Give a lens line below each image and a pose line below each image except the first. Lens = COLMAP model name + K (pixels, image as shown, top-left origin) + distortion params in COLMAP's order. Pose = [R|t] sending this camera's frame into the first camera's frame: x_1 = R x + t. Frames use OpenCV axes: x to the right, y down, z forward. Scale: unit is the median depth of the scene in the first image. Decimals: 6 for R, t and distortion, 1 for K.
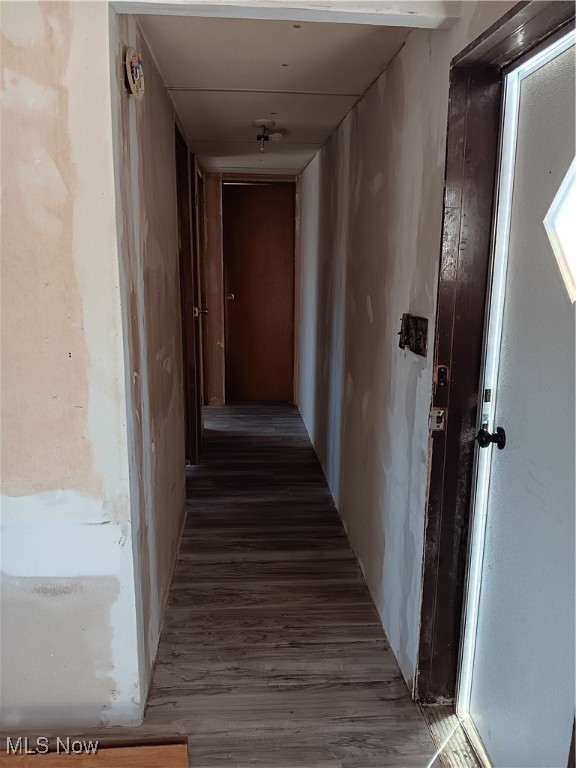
lens RADIAL K [[595.3, 0, 288.0], [0, 595.3, 384.0], [0, 0, 1]] dist [0.112455, -0.222260]
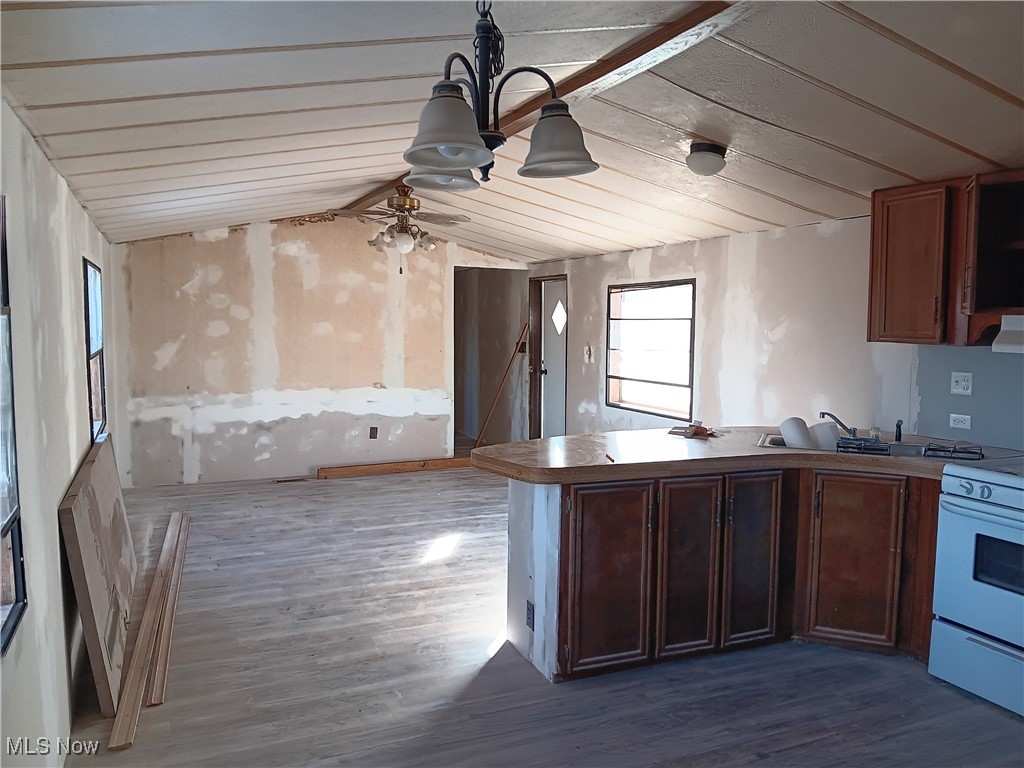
lens RADIAL K [[793.7, 0, 511.7], [0, 793.7, 389.2], [0, 0, 1]] dist [0.112455, -0.222260]
pose [[0.942992, -0.028386, 0.331602, -1.481620], [0.072374, 0.990002, -0.121067, 0.762668], [-0.324850, 0.138164, 0.935619, -3.497383]]
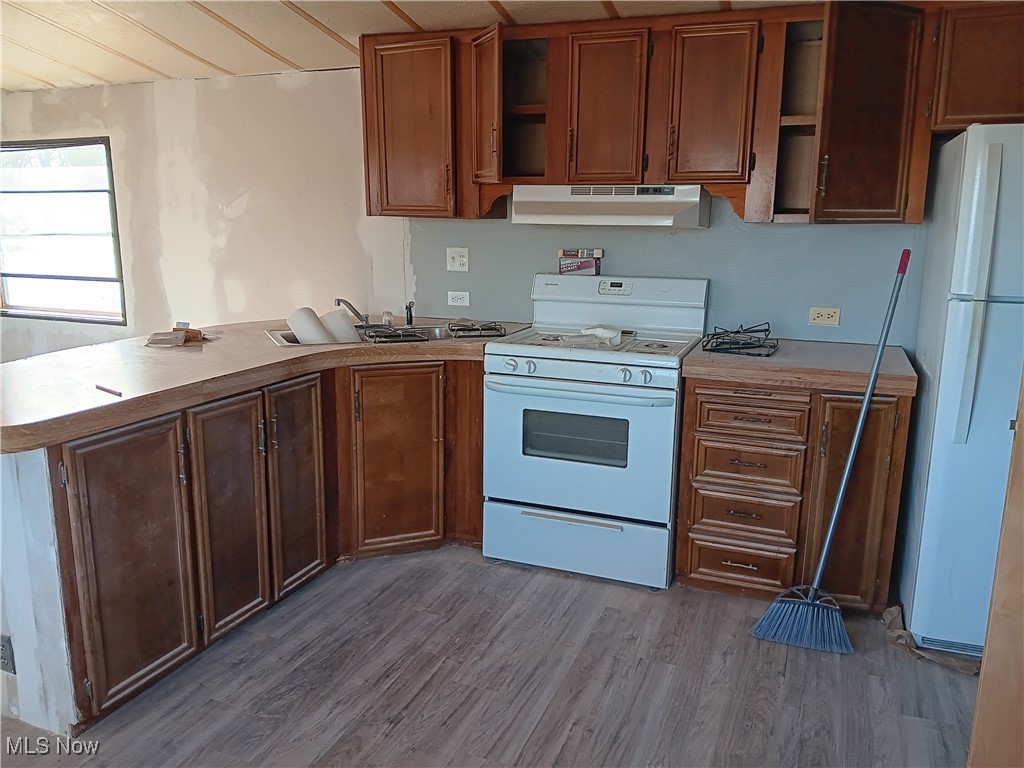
lens RADIAL K [[793.7, 0, 511.7], [0, 793.7, 389.2], [0, 0, 1]] dist [0.112455, -0.222260]
pose [[0.441983, -0.195088, 0.875552, -1.463982], [0.192649, 0.973932, 0.119759, 0.677789], [-0.876092, 0.115743, 0.468045, -2.905406]]
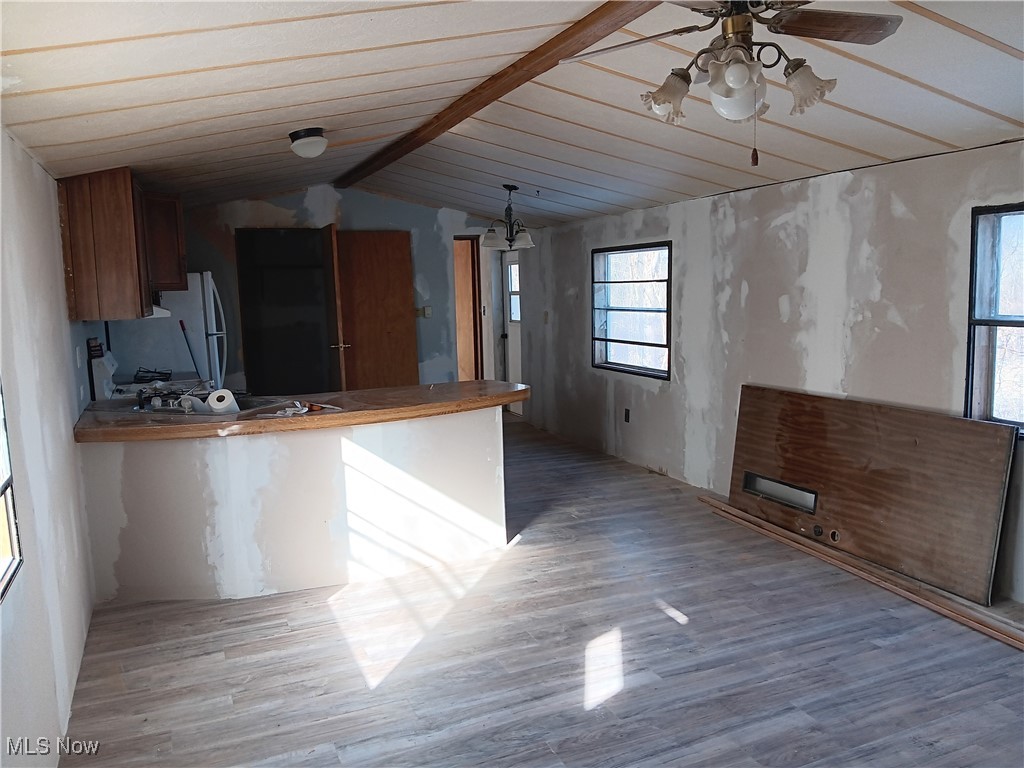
lens RADIAL K [[793.7, 0, 511.7], [0, 793.7, 389.2], [0, 0, 1]] dist [0.112455, -0.222260]
pose [[-0.947636, 0.063779, -0.312918, 0.006687], [-0.047827, 0.940459, 0.336524, -0.241845], [0.315750, 0.333868, -0.888163, 0.873022]]
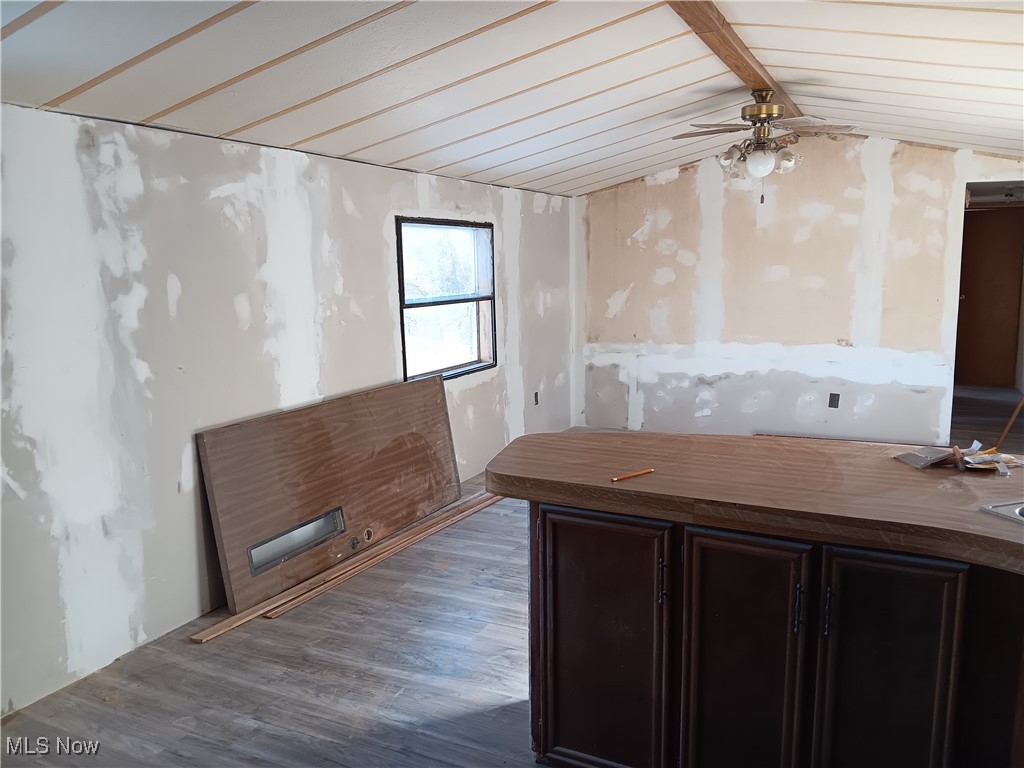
lens RADIAL K [[793.7, 0, 511.7], [0, 793.7, 389.2], [0, 0, 1]] dist [0.112455, -0.222260]
pose [[0.857239, 0.055281, -0.511943, -0.112027], [-0.089209, 0.995130, -0.041923, 0.641107], [0.507133, 0.081608, 0.857996, -2.935740]]
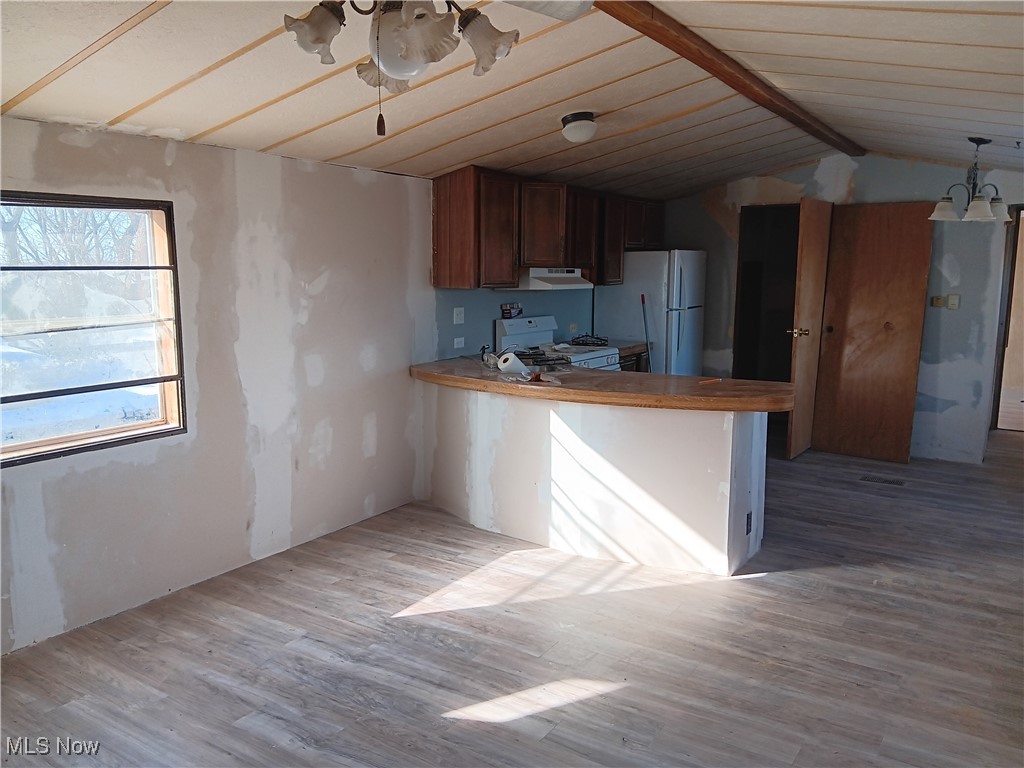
lens RADIAL K [[793.7, 0, 511.7], [0, 793.7, 389.2], [0, 0, 1]] dist [0.112455, -0.222260]
pose [[-0.794478, -0.100344, 0.598945, -1.625269], [0.125645, 0.937756, 0.323770, -0.167081], [-0.594153, 0.332483, -0.732419, 0.532590]]
